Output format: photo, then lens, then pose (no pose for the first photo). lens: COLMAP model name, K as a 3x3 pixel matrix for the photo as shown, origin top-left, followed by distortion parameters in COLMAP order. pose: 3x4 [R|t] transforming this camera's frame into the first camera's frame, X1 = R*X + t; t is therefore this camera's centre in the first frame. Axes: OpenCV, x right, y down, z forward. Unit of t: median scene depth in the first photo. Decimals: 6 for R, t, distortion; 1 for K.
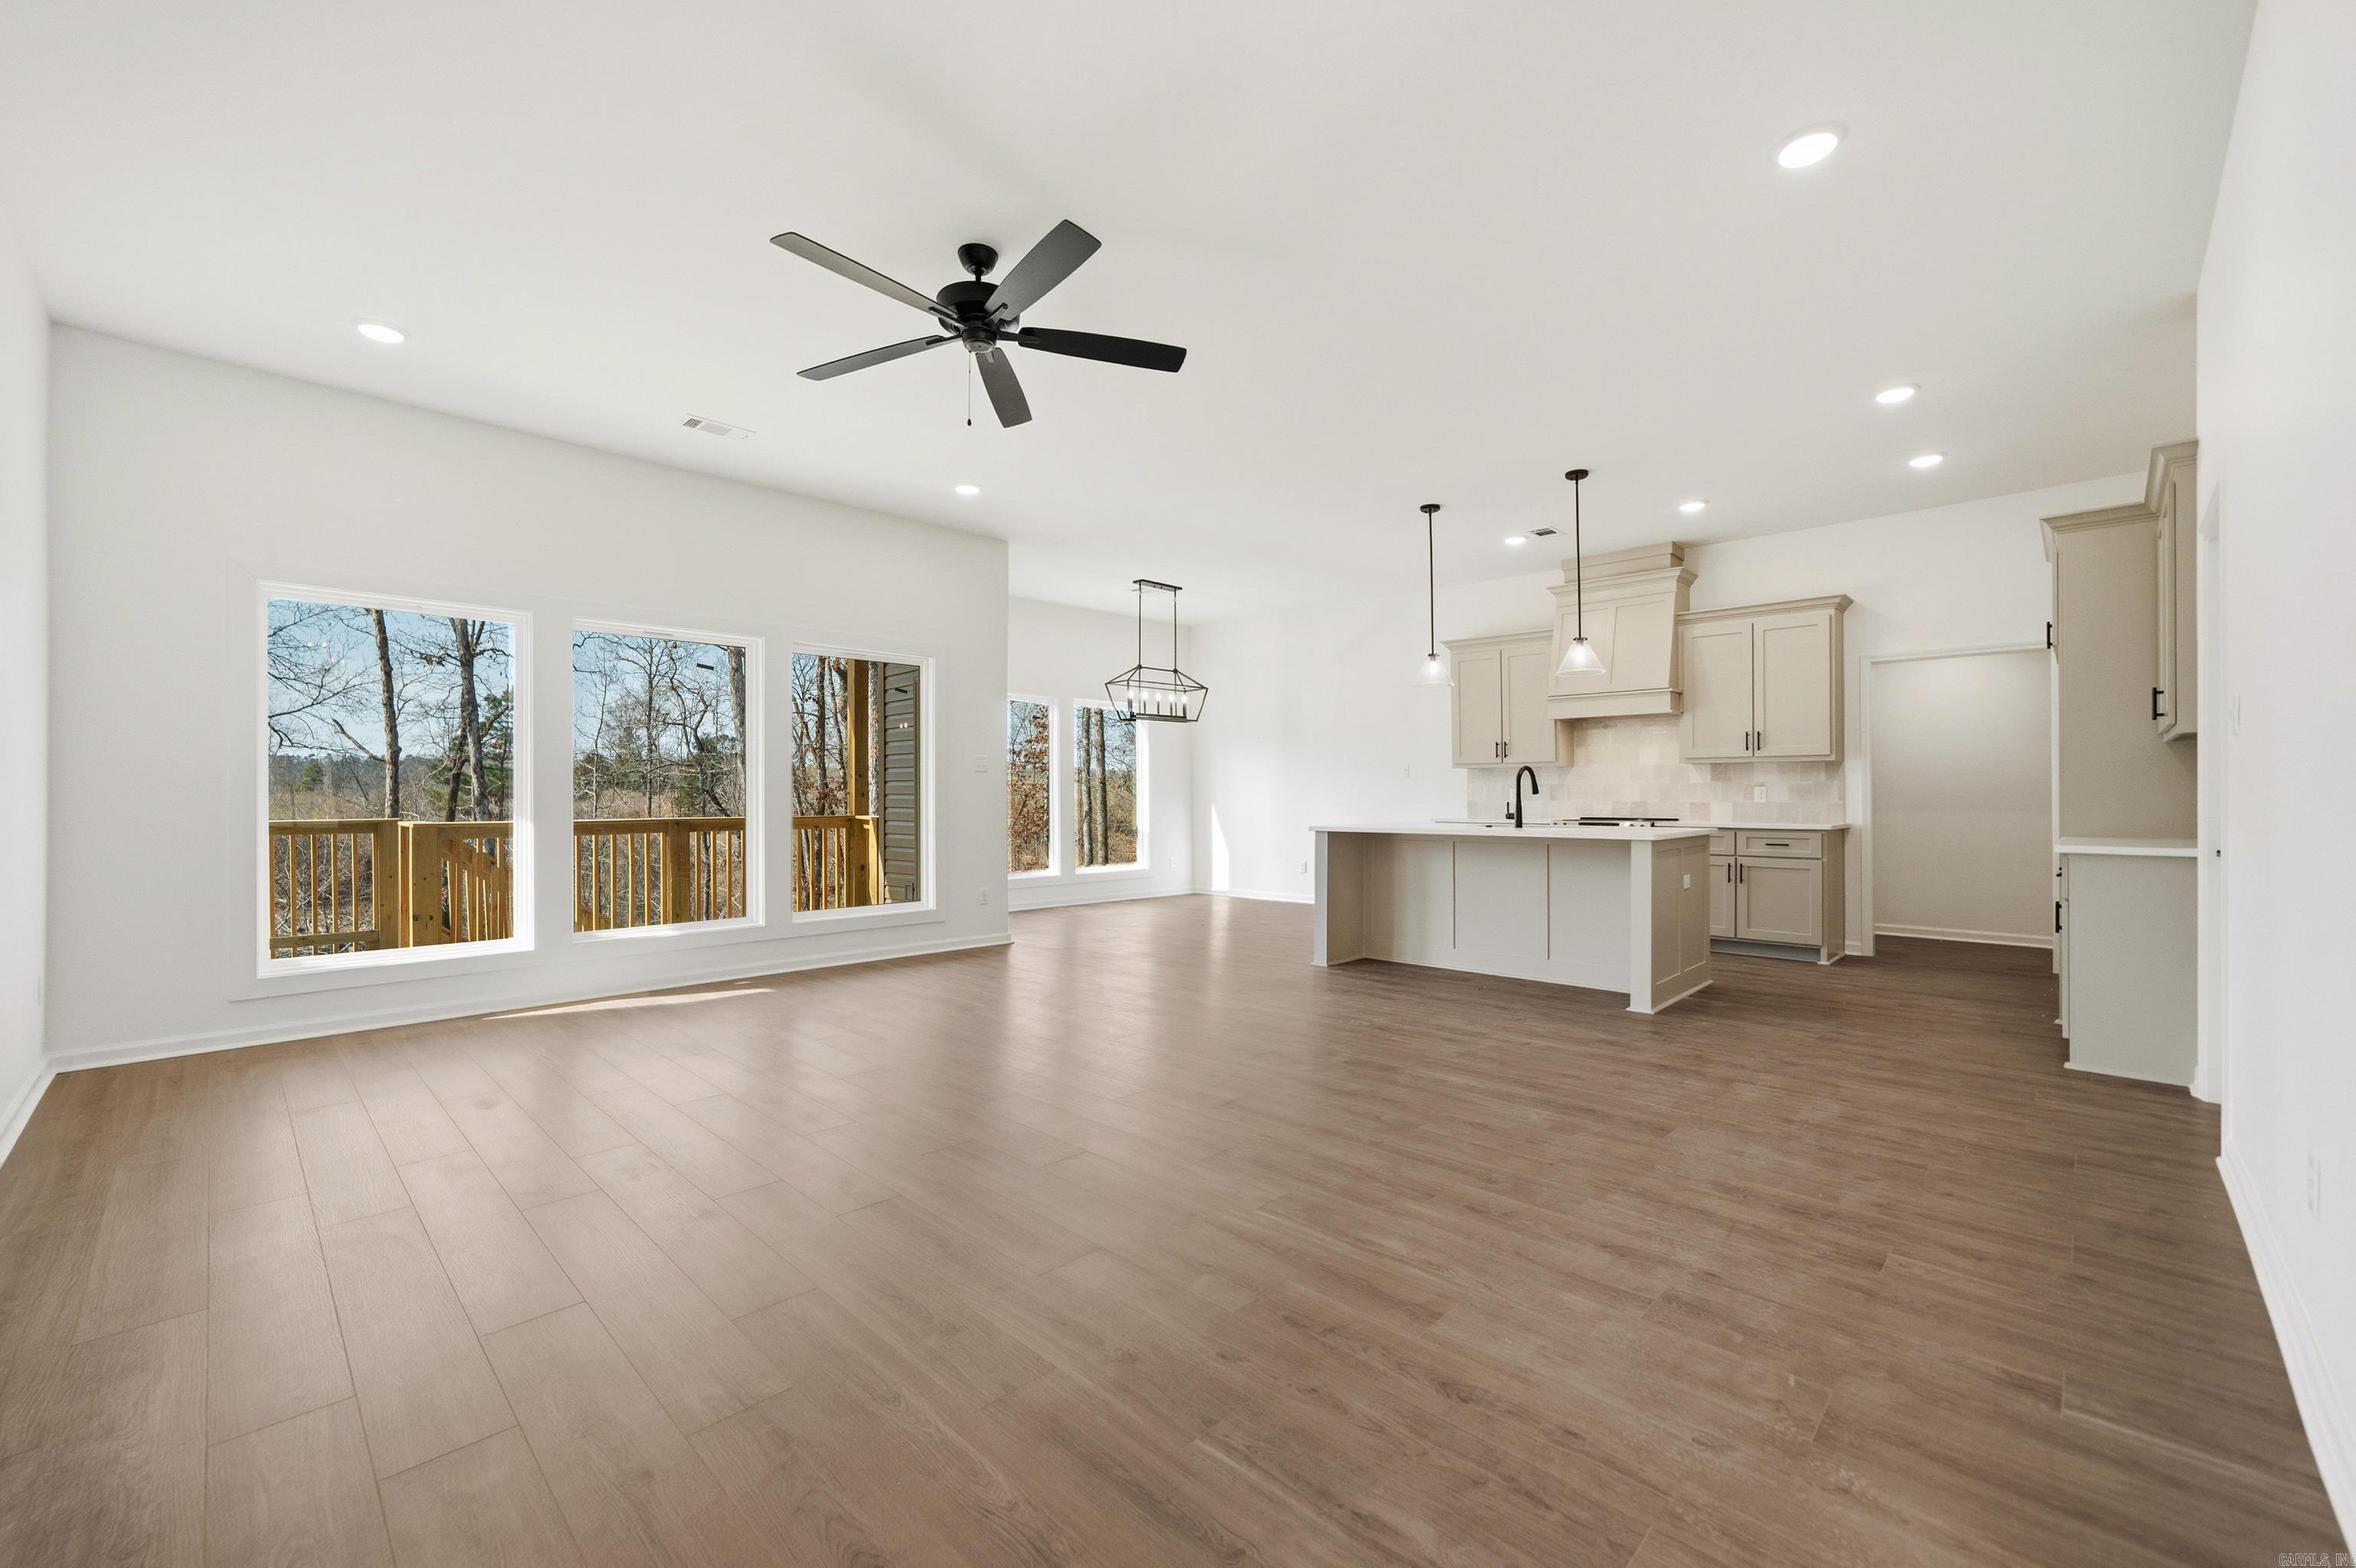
lens RADIAL K [[951.7, 0, 1211.0], [0, 951.7, 789.2], [0, 0, 1]] dist [-0.001150, 0.000055]
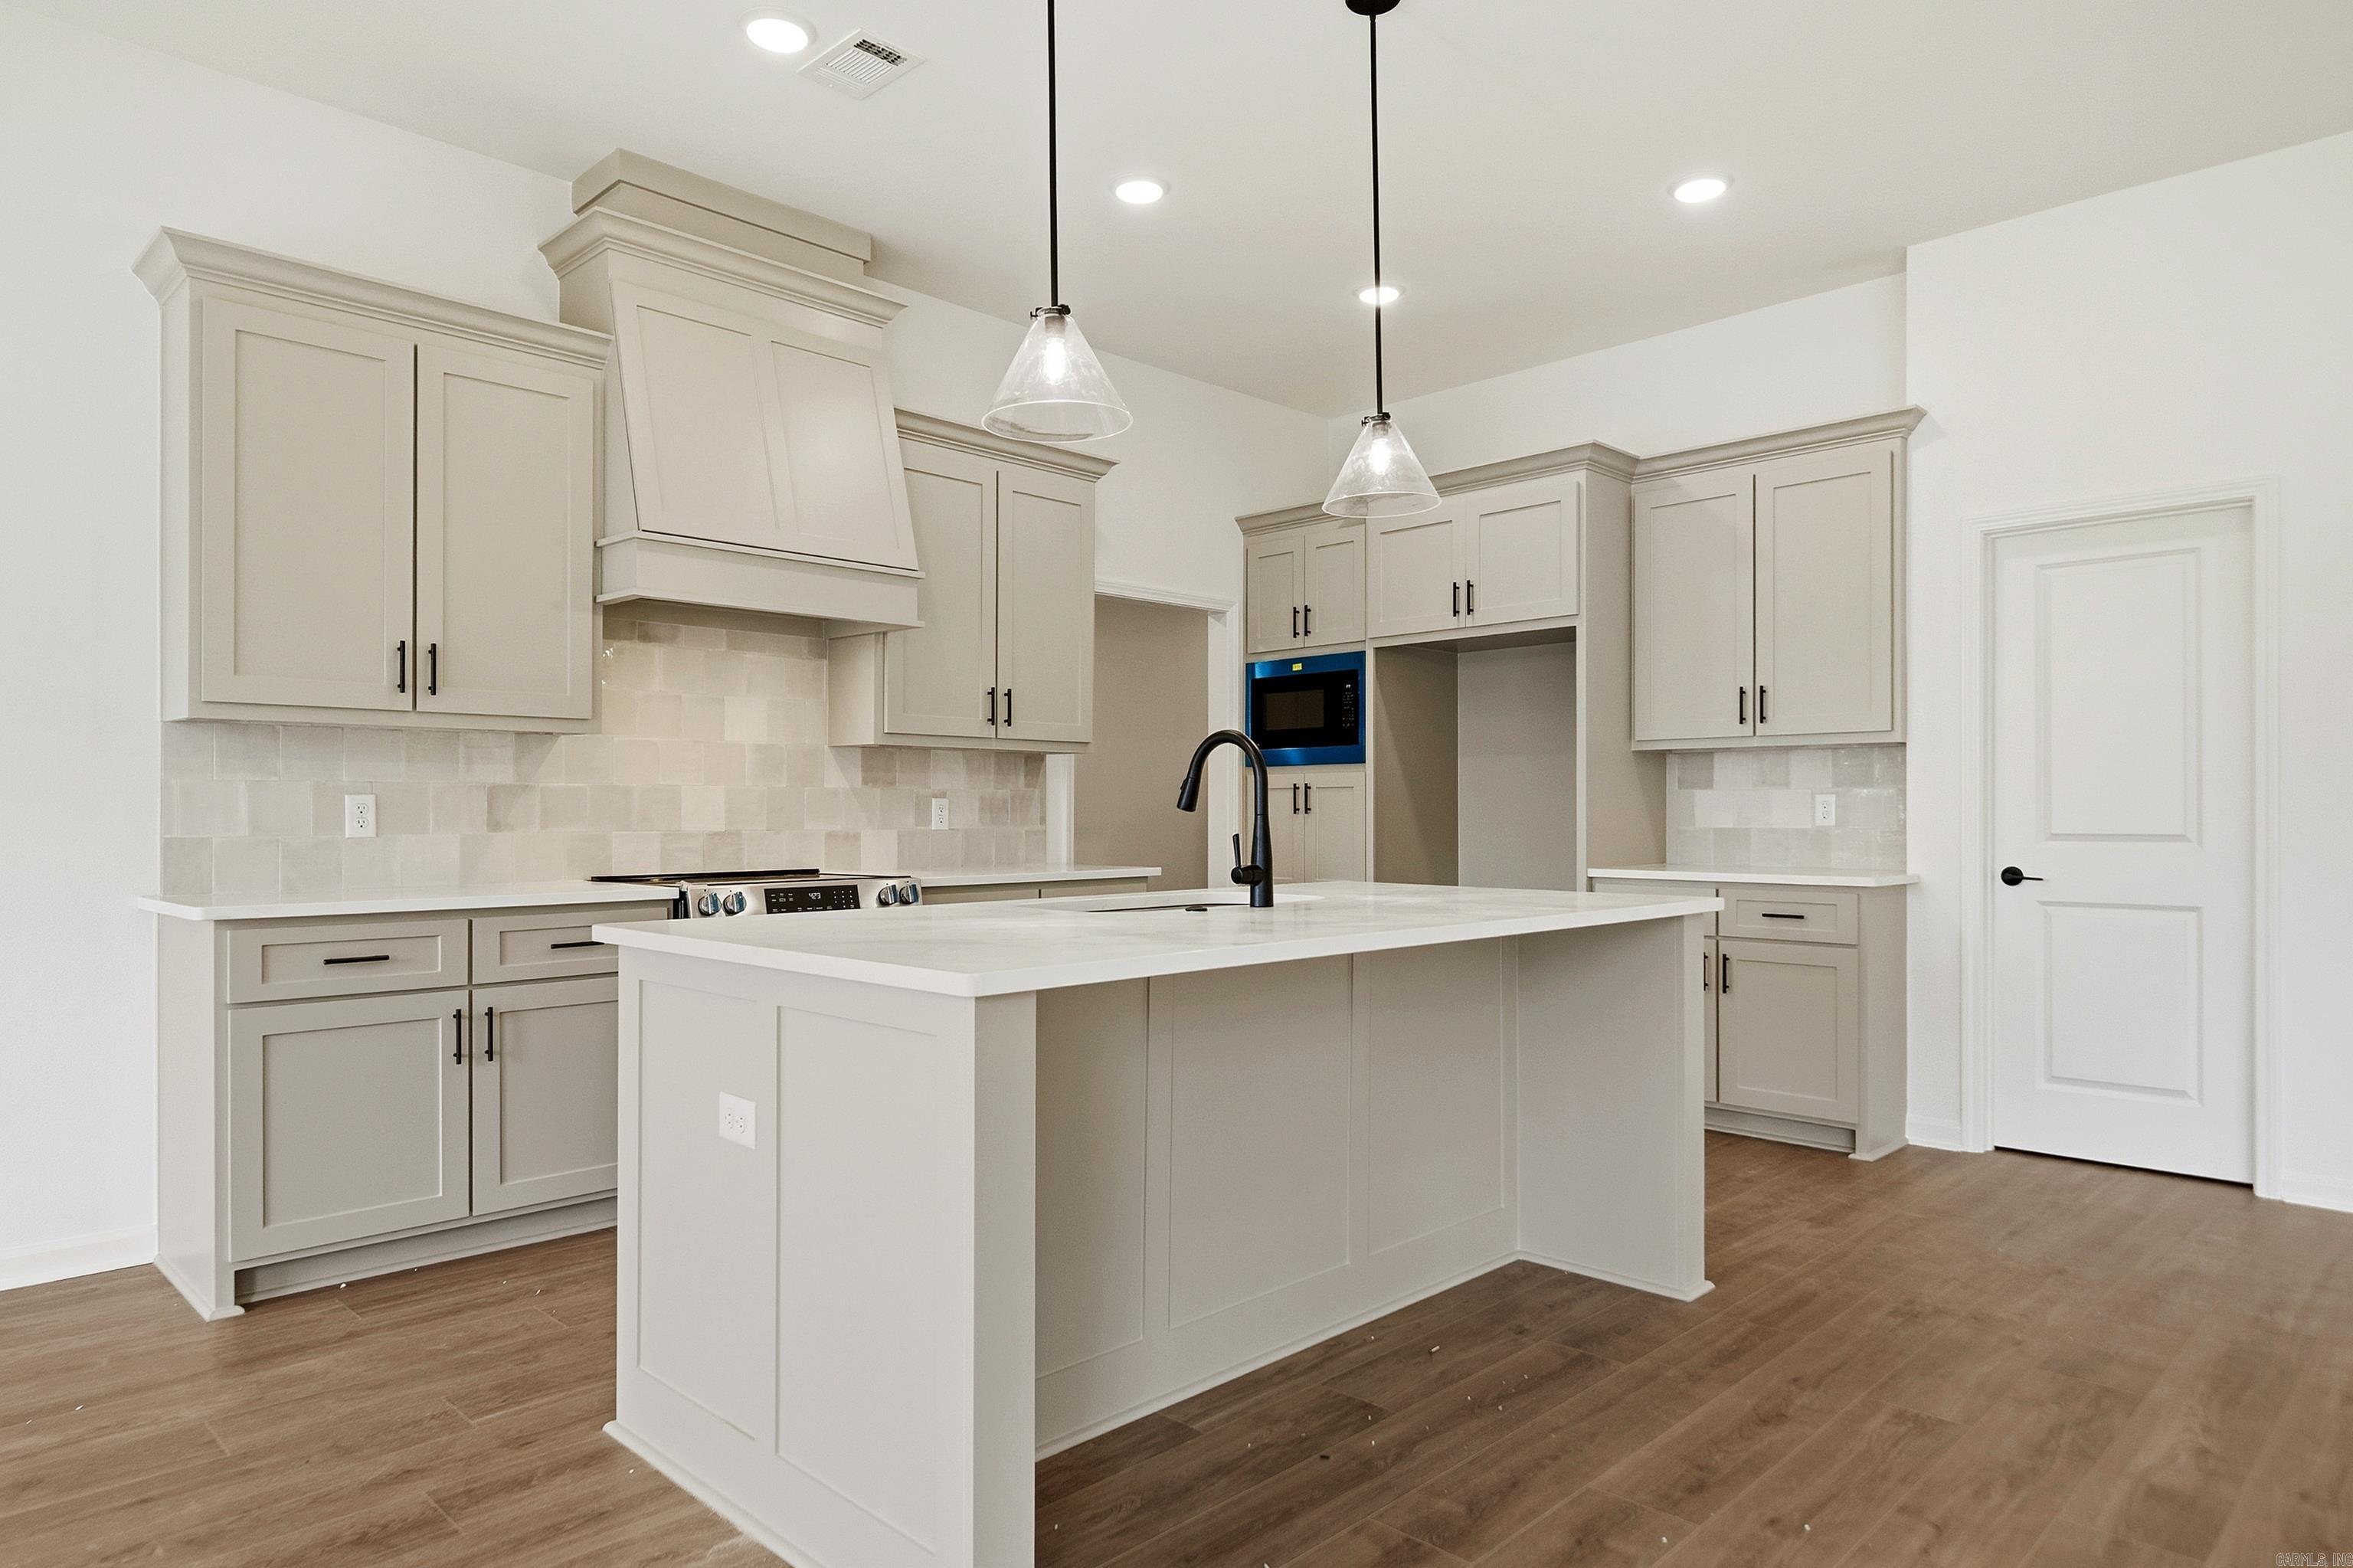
lens RADIAL K [[1410.4, 0, 1169.6], [0, 1410.4, 804.1], [0, 0, 1]] dist [0.031135, -0.022610]
pose [[0.043351, 0.006716, 0.999037, -0.261449], [-0.002577, 0.999975, -0.006610, 0.008374], [-0.999057, -0.002288, 0.043367, 1.371114]]
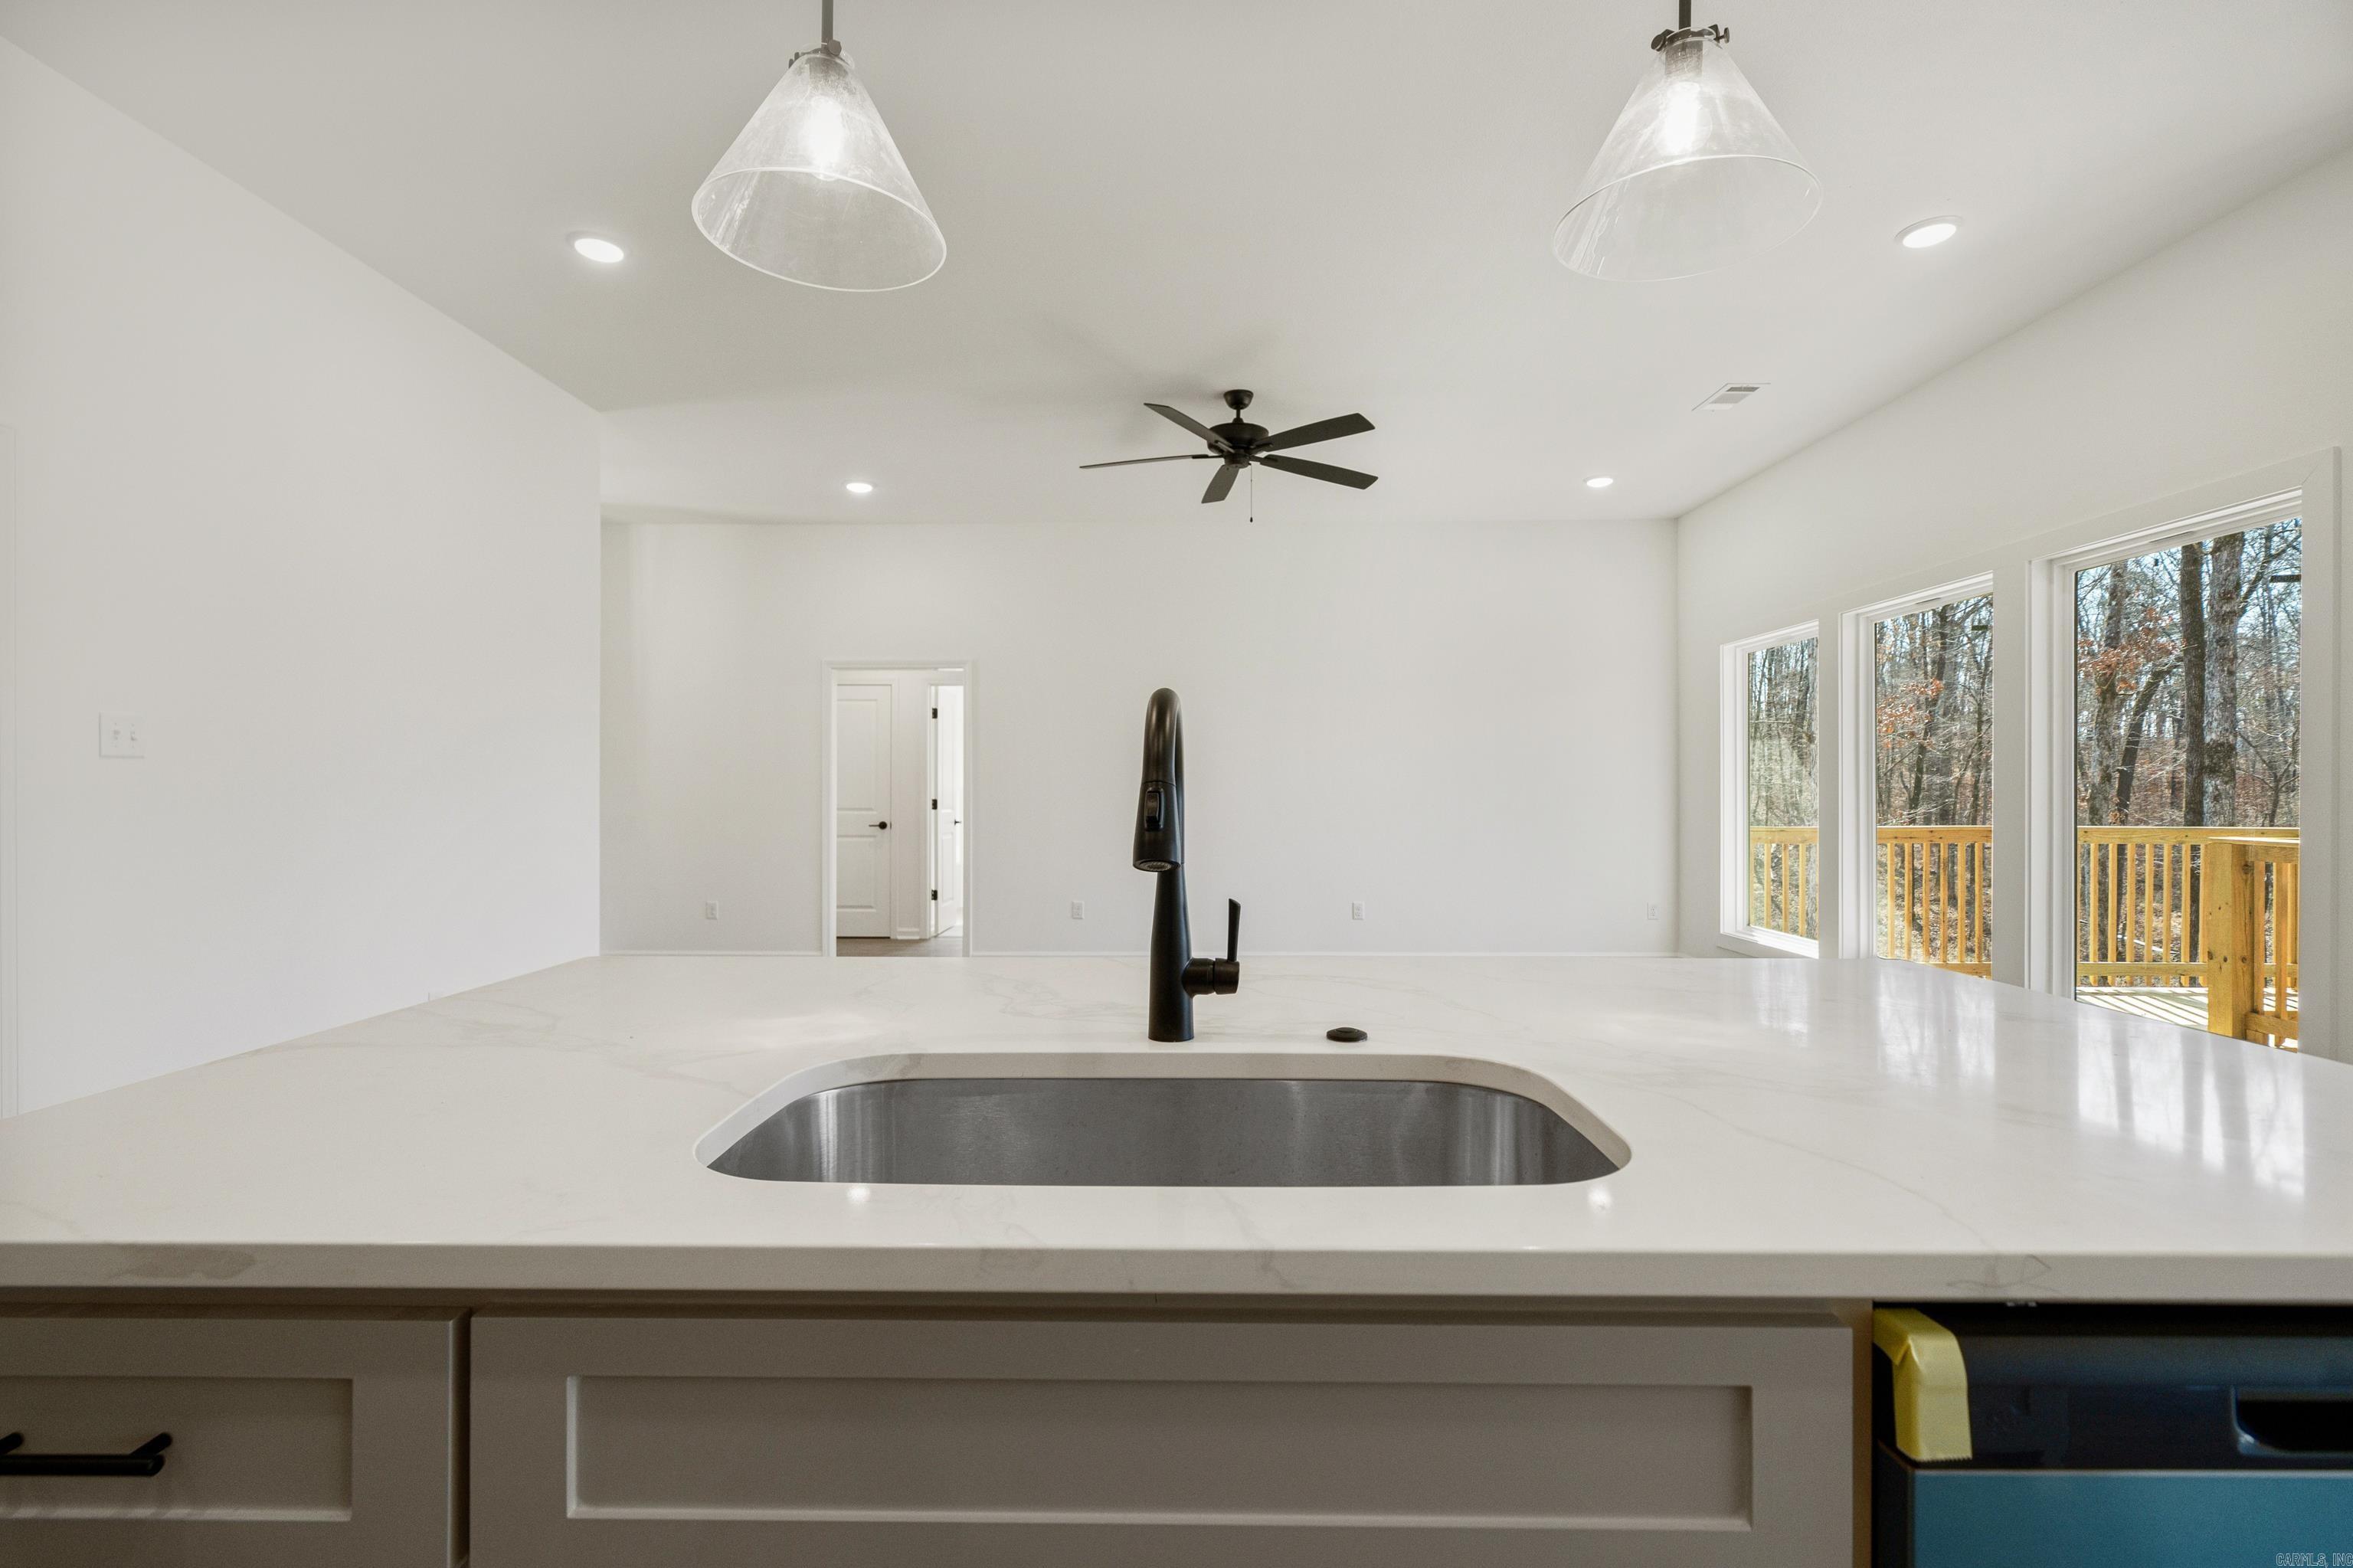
lens RADIAL K [[1059.6, 0, 1174.3], [0, 1059.6, 799.9], [0, 0, 1]] dist [-0.022953, 0.010675]
pose [[-0.748816, 0.006387, -0.662747, 0.613694], [0.002863, 0.999975, 0.006402, -0.007381], [0.662772, 0.002897, -0.748816, 1.559696]]
